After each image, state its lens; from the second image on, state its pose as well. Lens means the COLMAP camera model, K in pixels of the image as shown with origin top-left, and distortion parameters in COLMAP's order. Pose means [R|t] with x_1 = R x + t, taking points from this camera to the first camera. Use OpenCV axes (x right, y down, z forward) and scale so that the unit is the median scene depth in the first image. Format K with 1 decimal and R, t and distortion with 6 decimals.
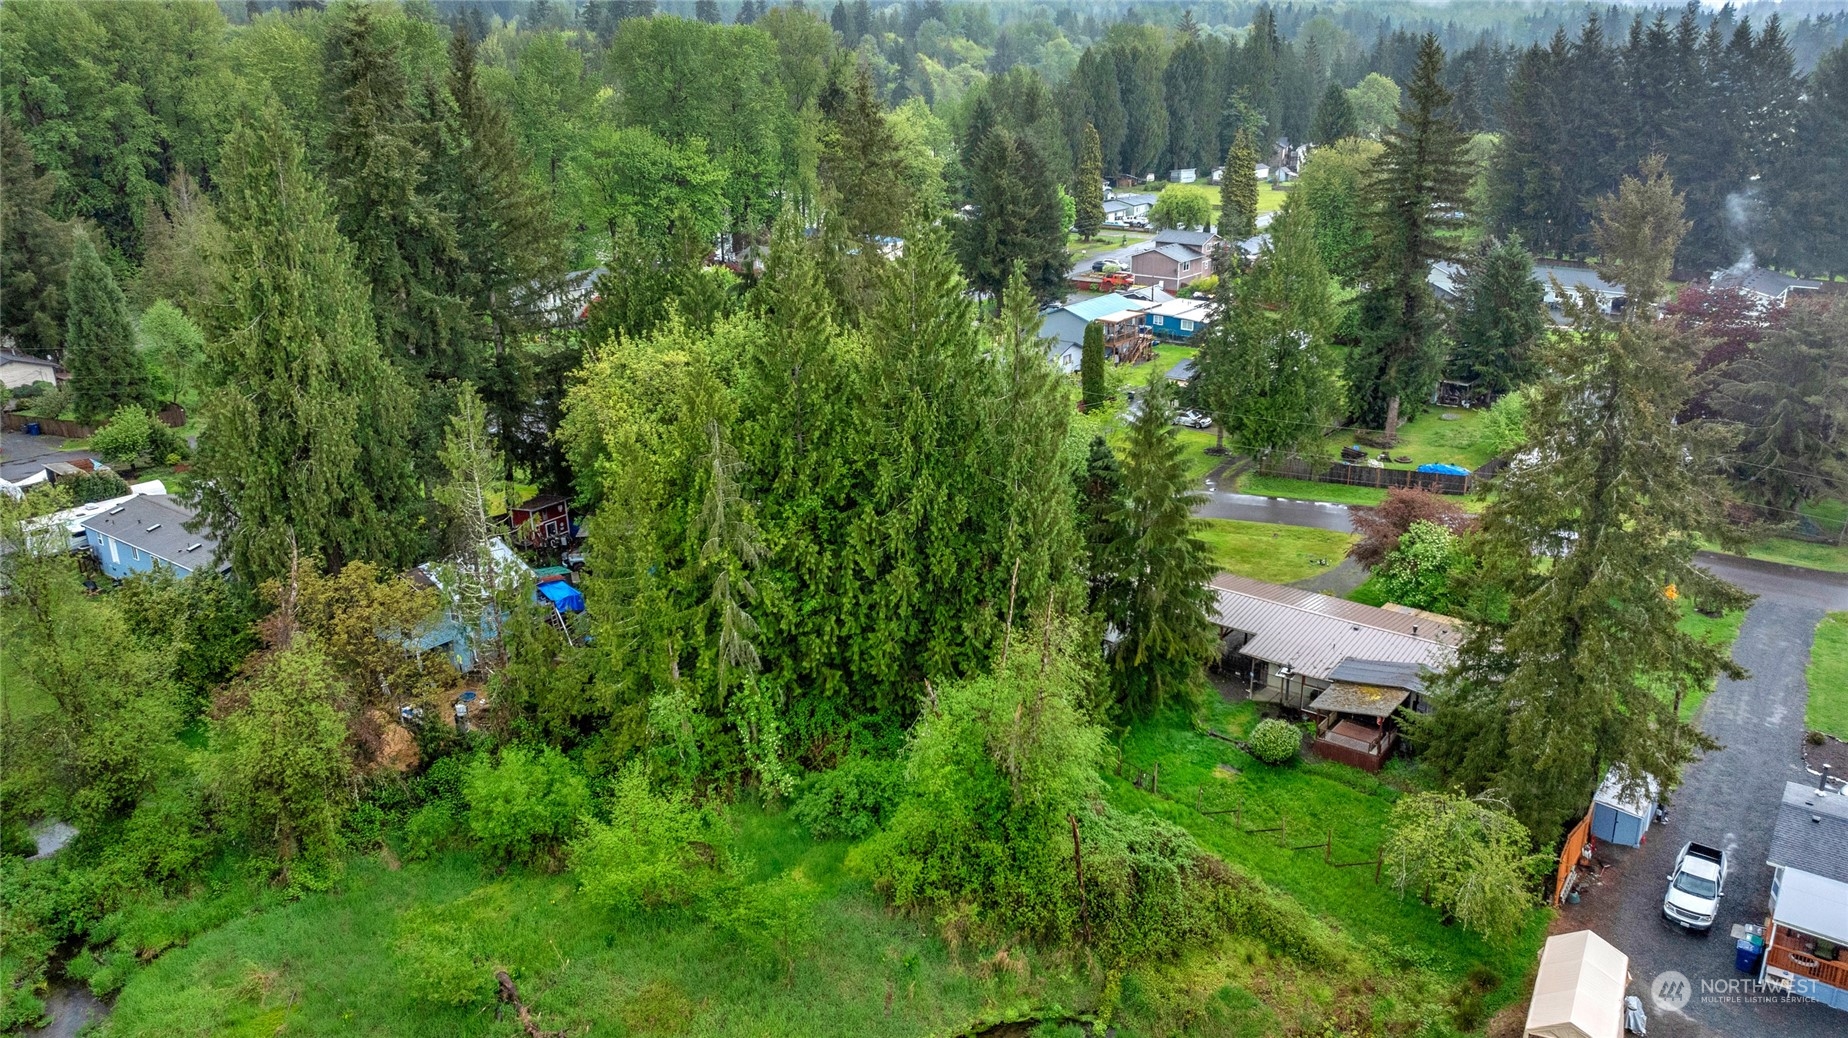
lens RADIAL K [[1431.6, 0, 924.0], [0, 1431.6, 519.0], [0, 0, 1]] dist [-0.007375, -0.003452]
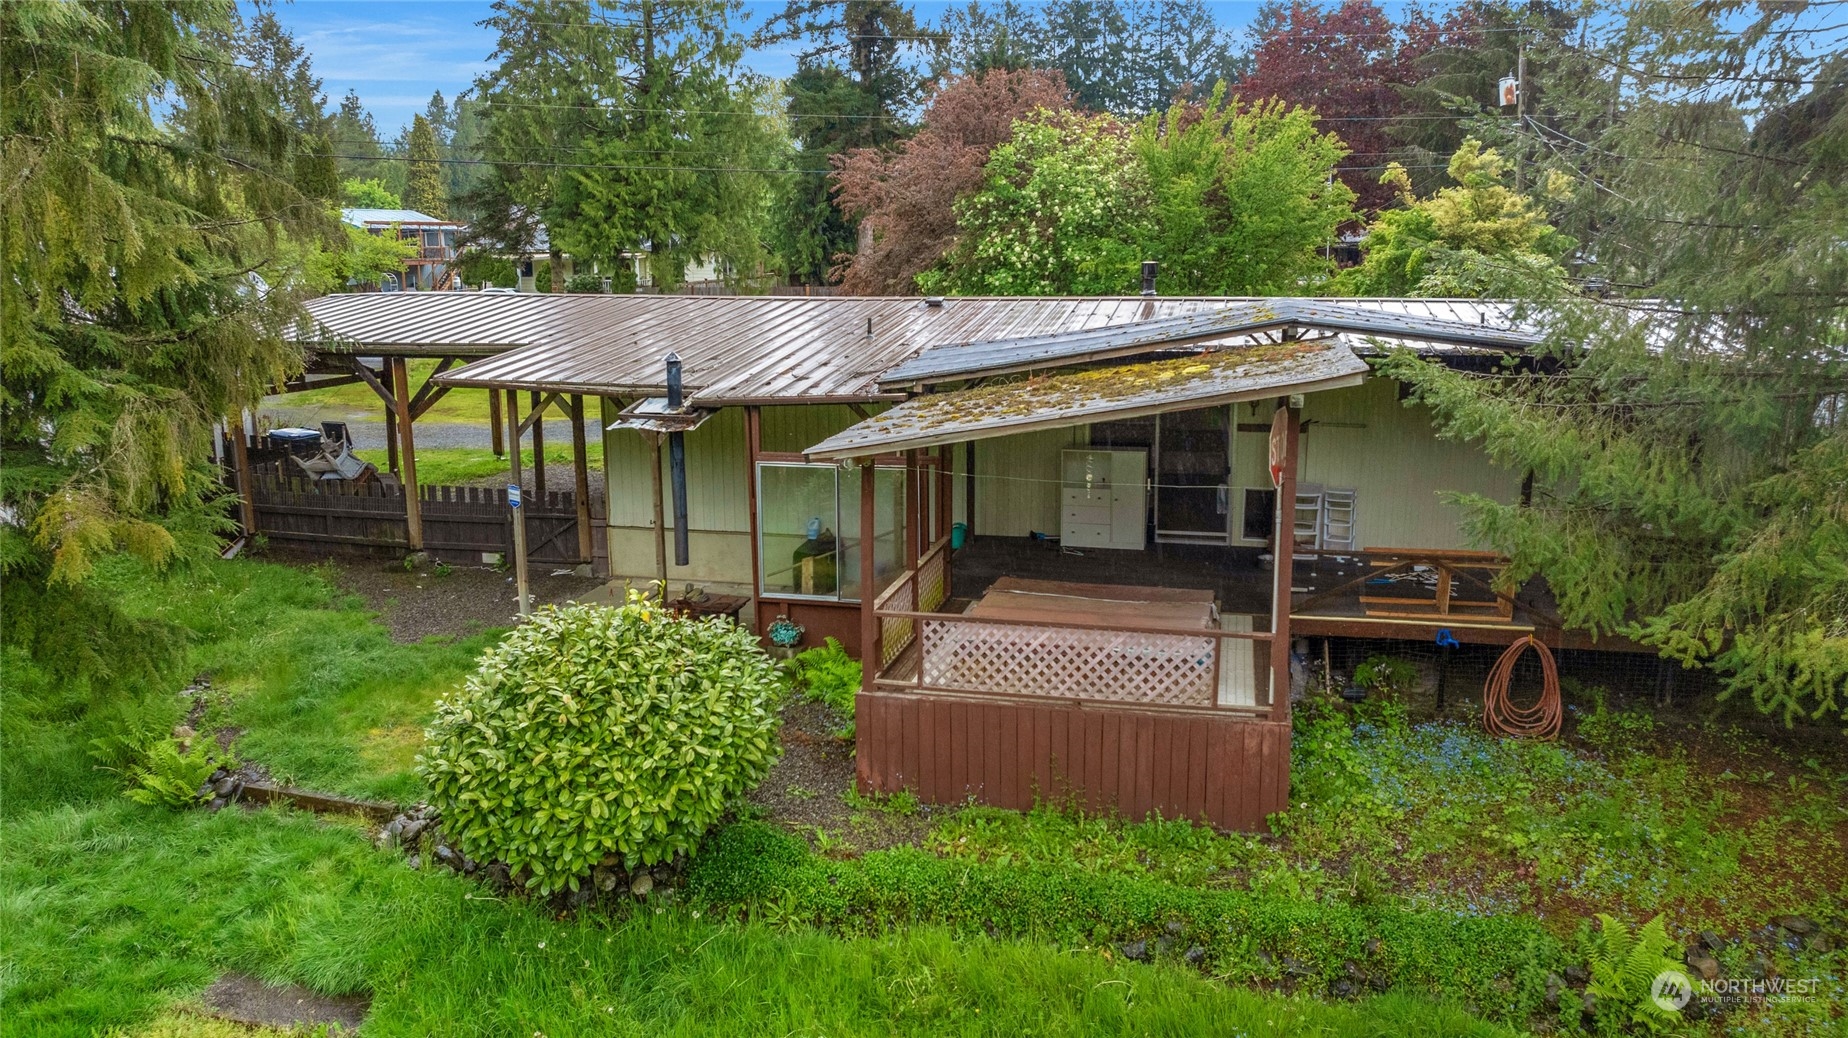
lens RADIAL K [[1311.2, 0, 924.0], [0, 1311.2, 519.0], [0, 0, 1]] dist [0.003001, 0.000566]
pose [[0.918508, -0.078324, 0.387567, 0.239263], [0.132586, 0.984446, -0.115272, 0.161740], [-0.372510, 0.157264, 0.914606, 0.916024]]
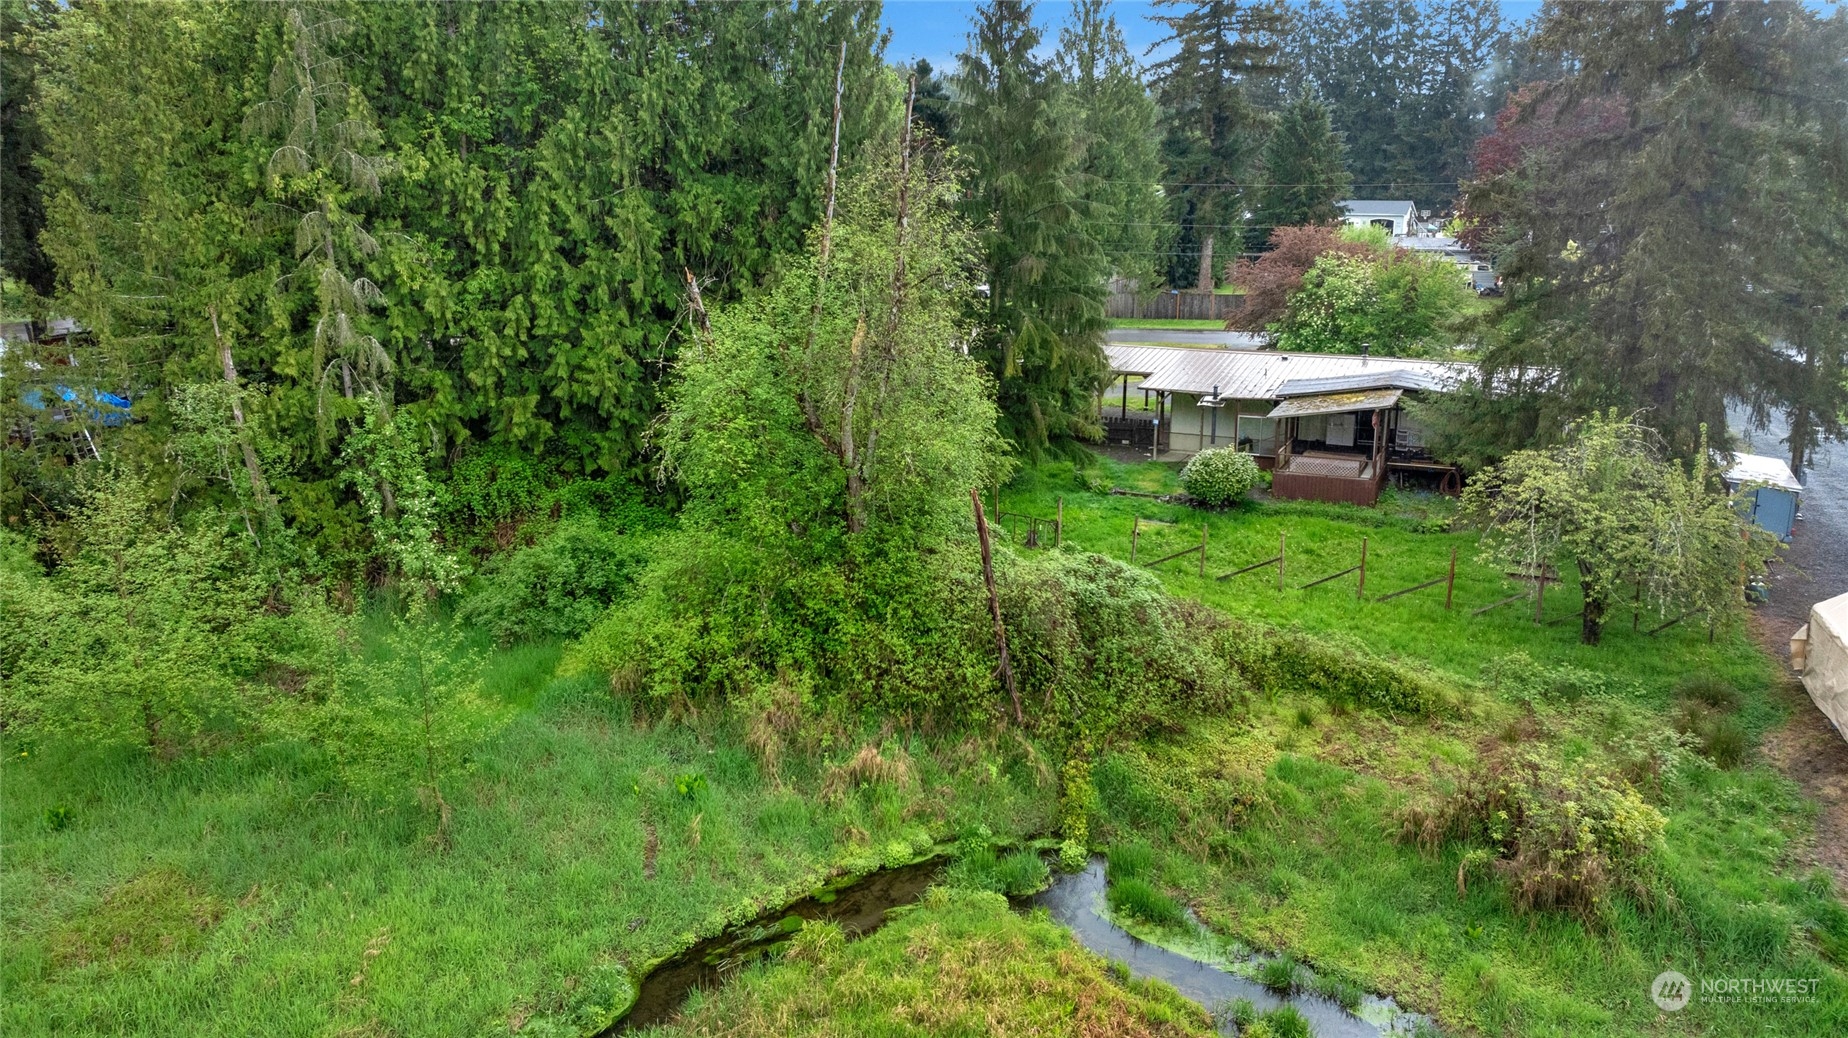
lens RADIAL K [[1359.1, 0, 924.0], [0, 1359.1, 519.0], [0, 0, 1]] dist [-0.009780, -0.006990]
pose [[0.977889, -0.052368, 0.202463, -0.018364], [0.069426, 0.994526, -0.078088, 0.226784], [-0.197266, 0.090417, 0.976172, 0.438471]]
